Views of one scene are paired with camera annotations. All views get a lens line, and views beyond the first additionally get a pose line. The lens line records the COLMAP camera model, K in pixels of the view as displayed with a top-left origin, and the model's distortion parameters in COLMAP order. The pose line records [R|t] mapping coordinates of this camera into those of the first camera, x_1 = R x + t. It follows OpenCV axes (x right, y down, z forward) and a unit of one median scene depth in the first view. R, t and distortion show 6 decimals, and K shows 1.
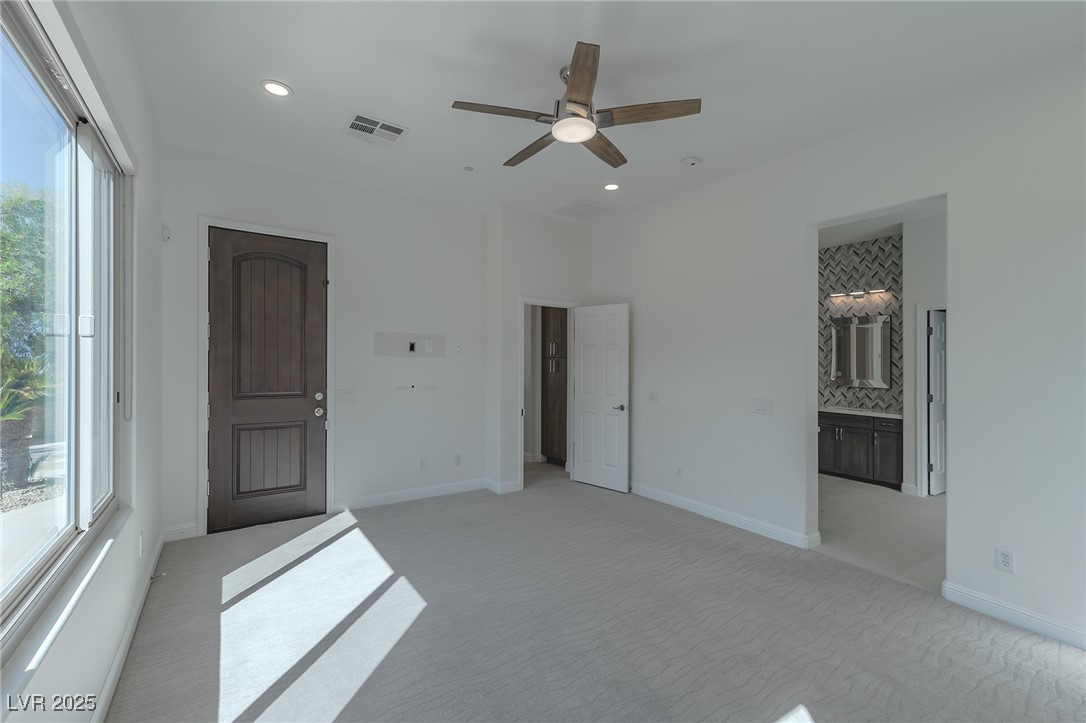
lens RADIAL K [[468.8, 0, 543.0], [0, 468.8, 361.5], [0, 0, 1]] dist [0.001396, 0.000272]
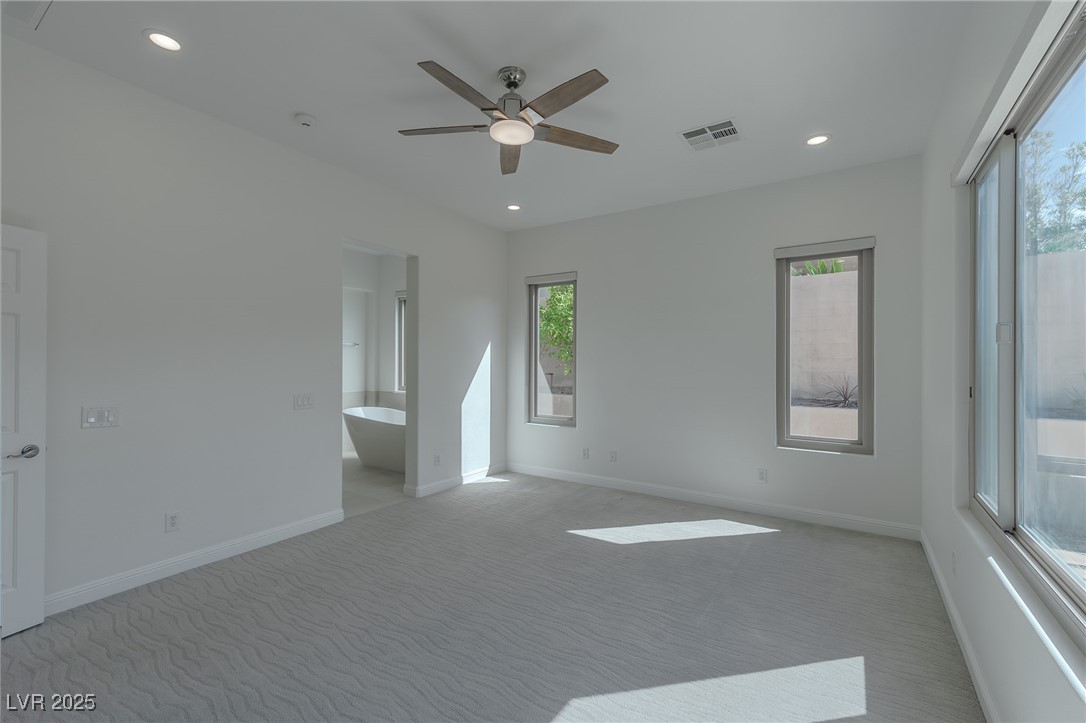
lens RADIAL K [[468.8, 0, 543.0], [0, 468.8, 361.5], [0, 0, 1]] dist [0.001396, 0.000272]
pose [[-0.385937, -0.022448, 0.922252, -0.702431], [-0.003665, 0.999733, 0.022800, -0.006870], [-0.922518, 0.005420, -0.385917, 1.070349]]
